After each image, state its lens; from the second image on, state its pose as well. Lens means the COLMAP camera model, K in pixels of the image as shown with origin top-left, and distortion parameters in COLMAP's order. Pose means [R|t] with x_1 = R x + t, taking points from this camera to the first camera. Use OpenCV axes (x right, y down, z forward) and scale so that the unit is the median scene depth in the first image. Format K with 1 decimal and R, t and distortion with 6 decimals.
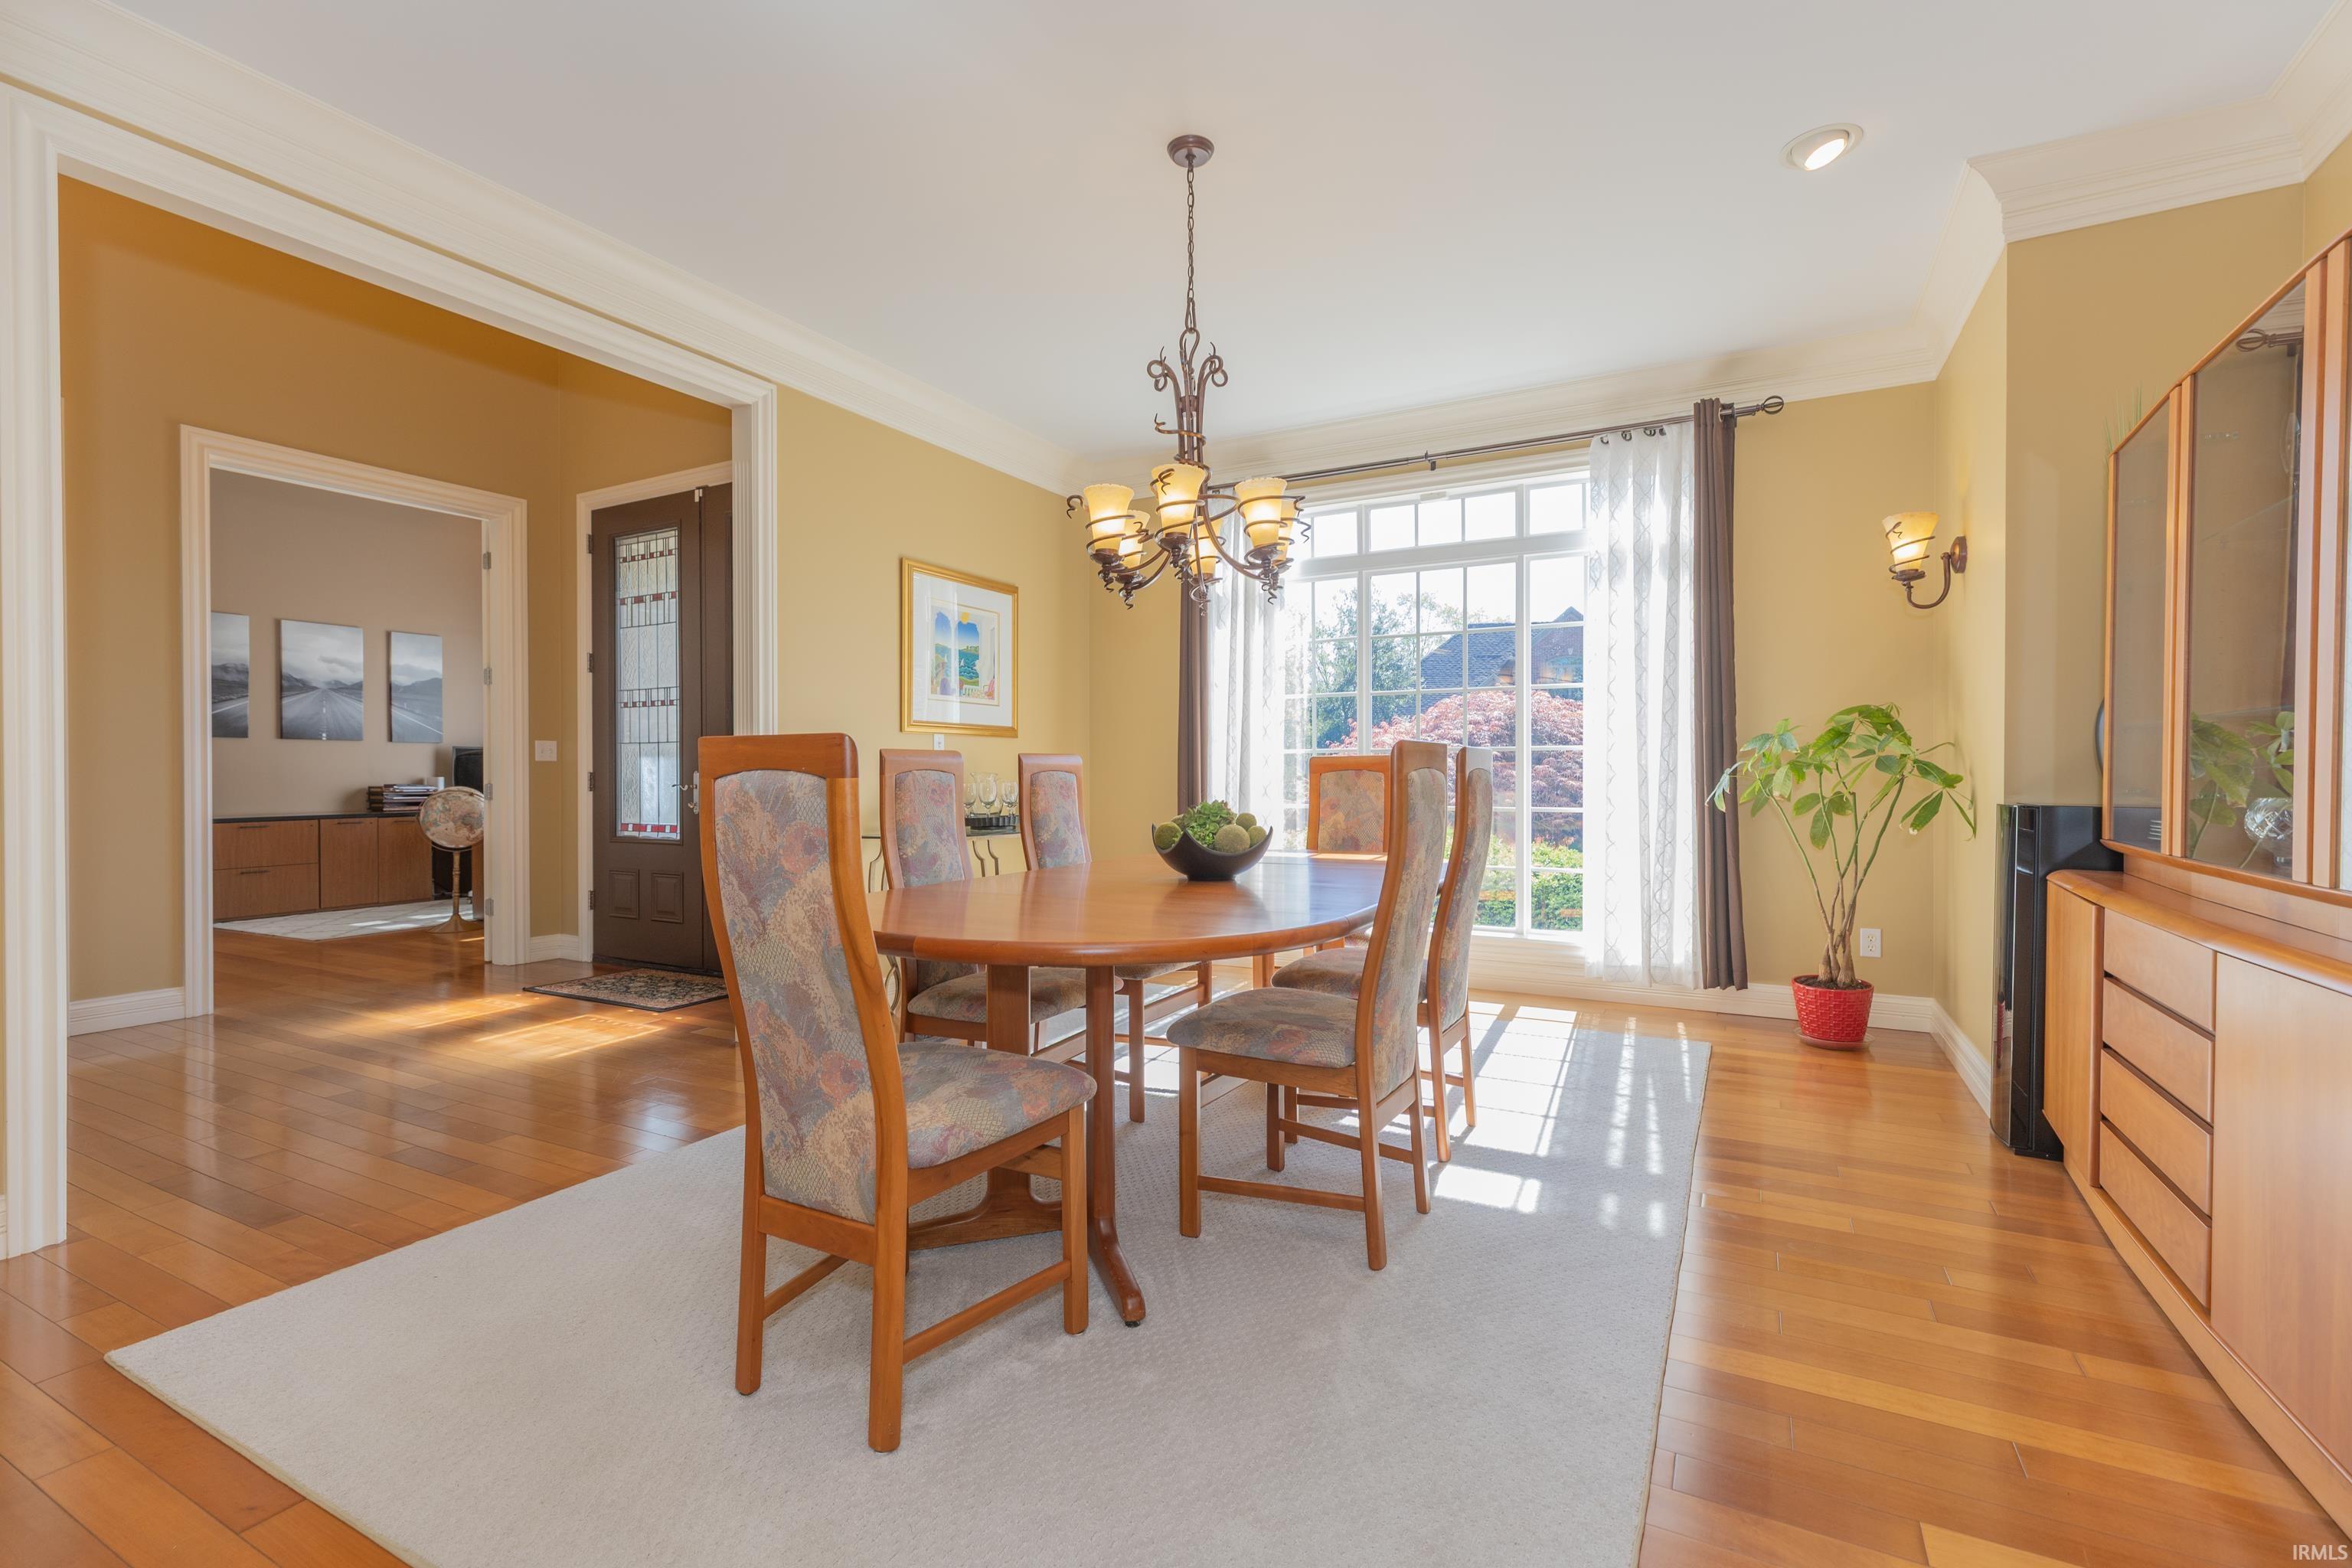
lens RADIAL K [[1046.5, 0, 1173.0], [0, 1046.5, 783.6], [0, 0, 1]] dist [0.000557, 0.000035]
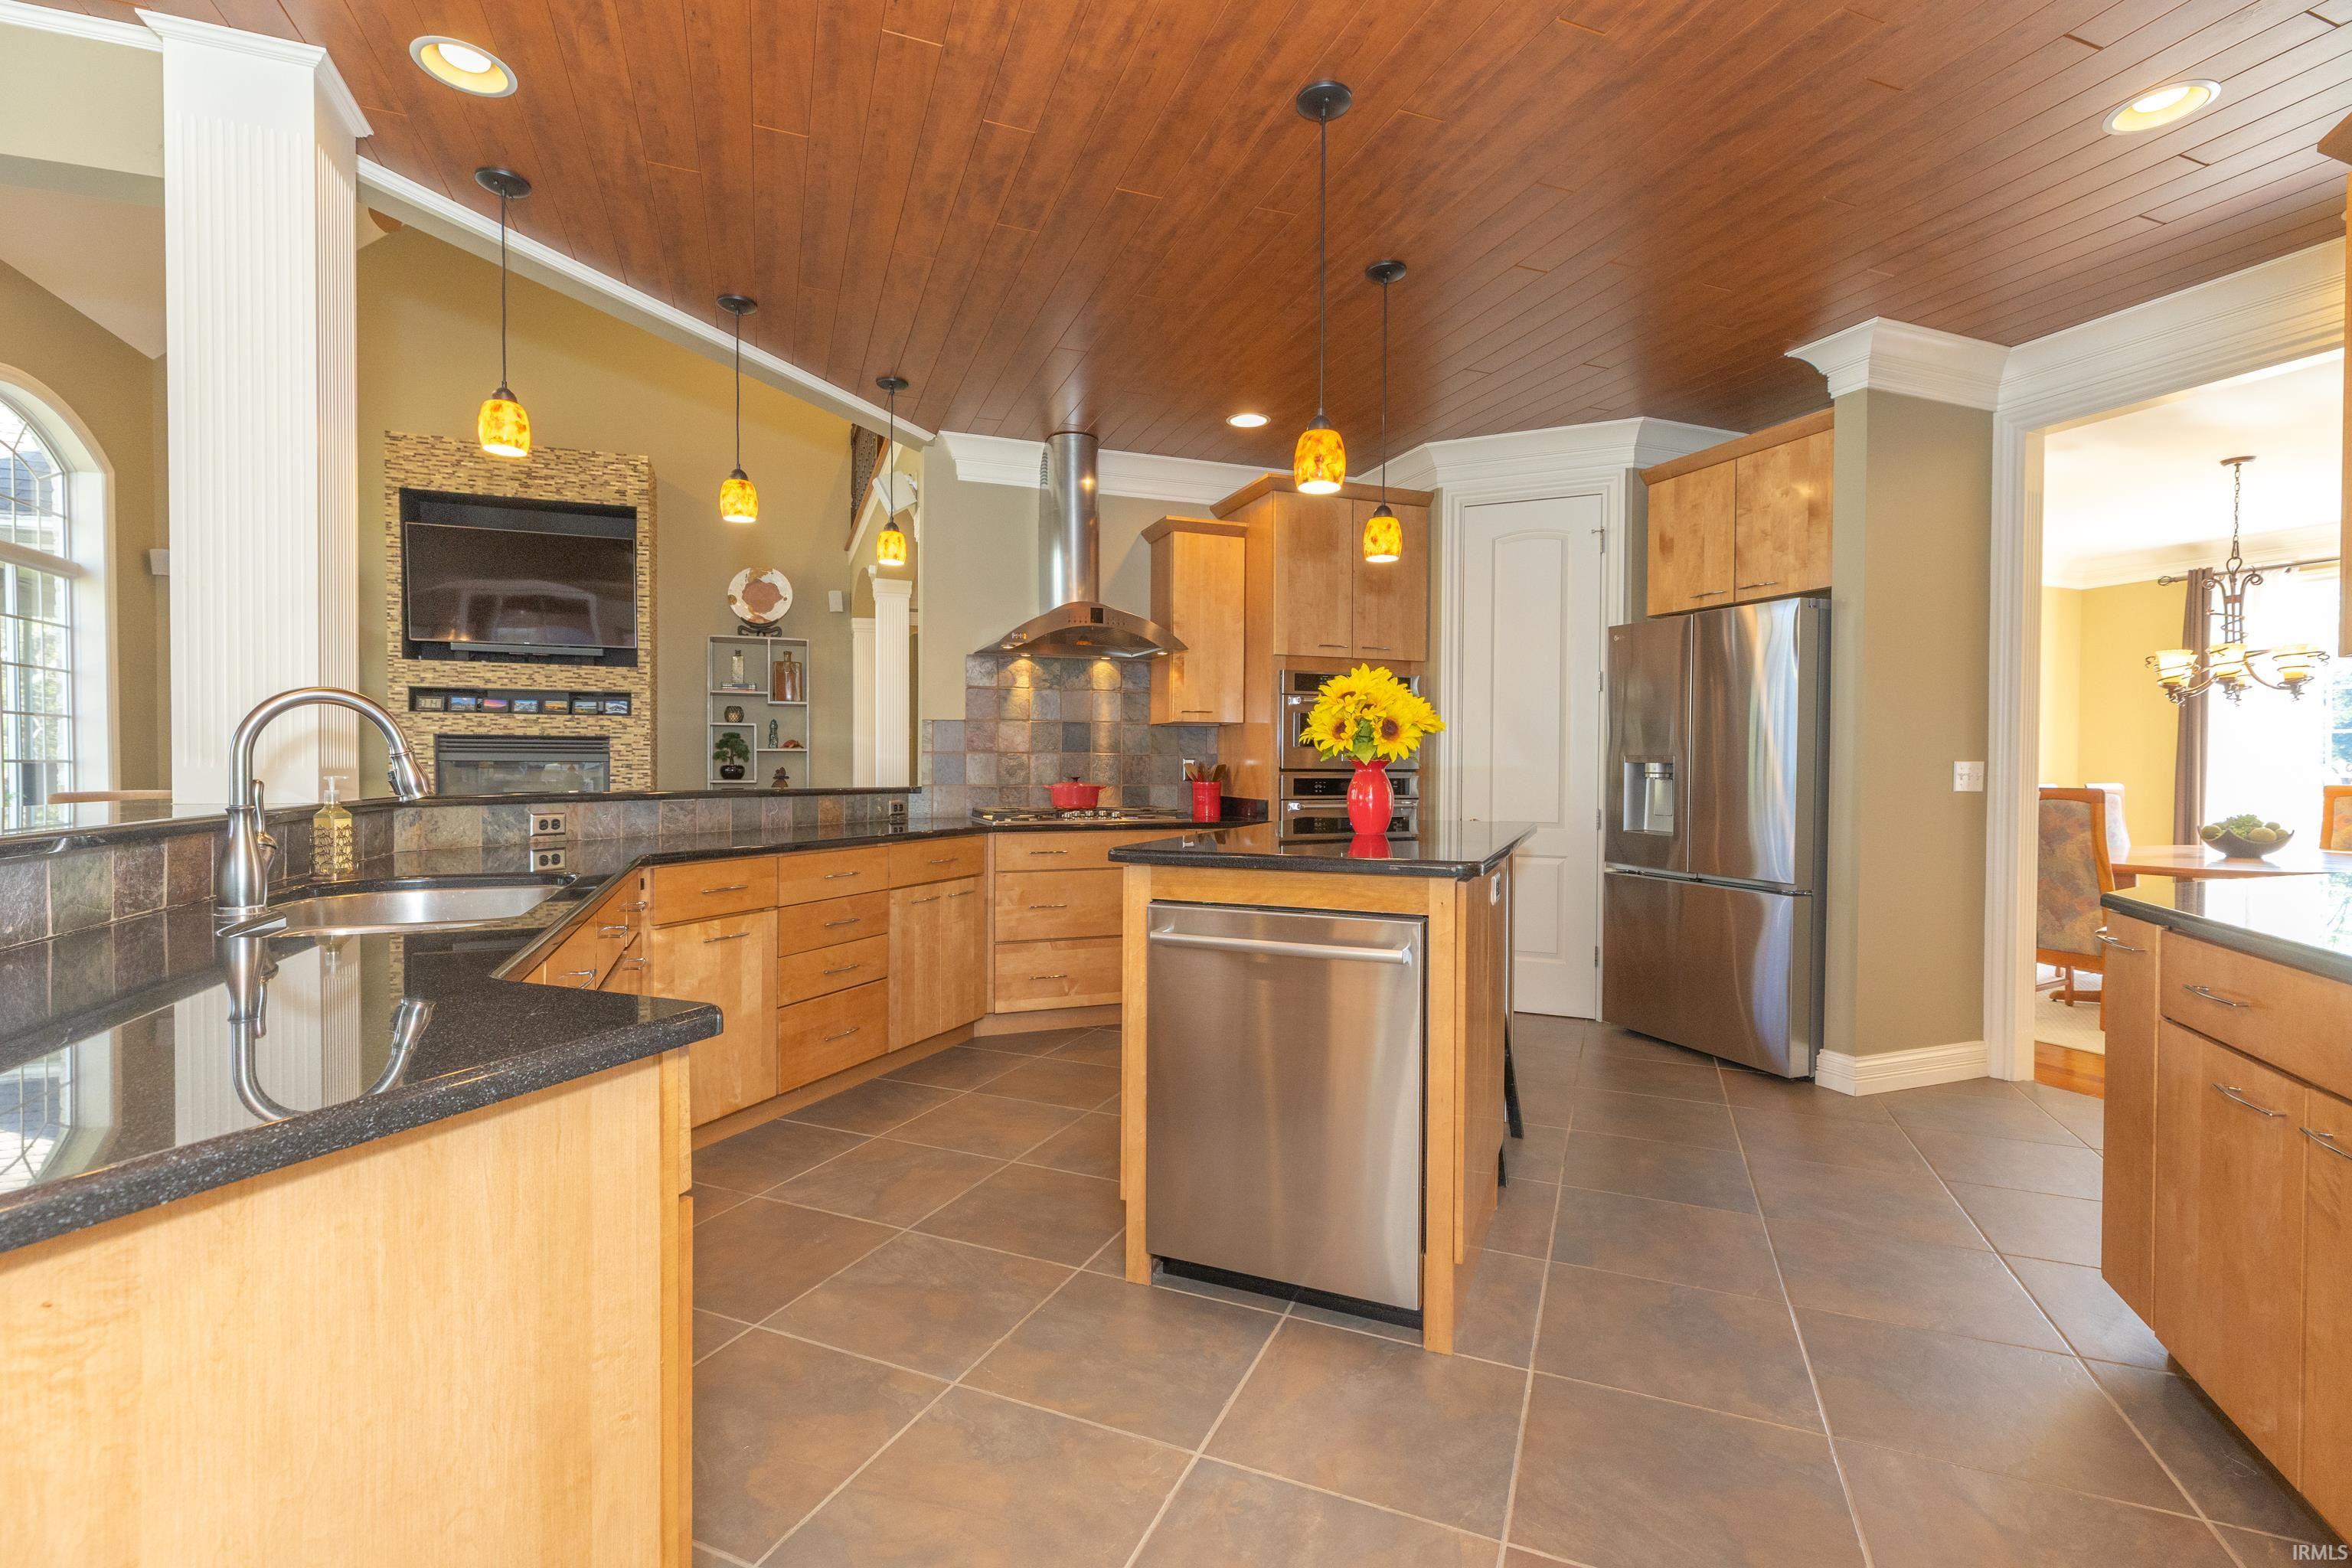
lens RADIAL K [[1046.5, 0, 1165.1], [0, 1046.5, 779.3], [0, 0, 1]] dist [0.000557, 0.000035]
pose [[0.762597, 0.018193, -0.646618, -0.227448], [-0.015373, 0.999832, 0.010000, -0.035278], [0.646691, 0.002315, 0.762749, -1.674232]]
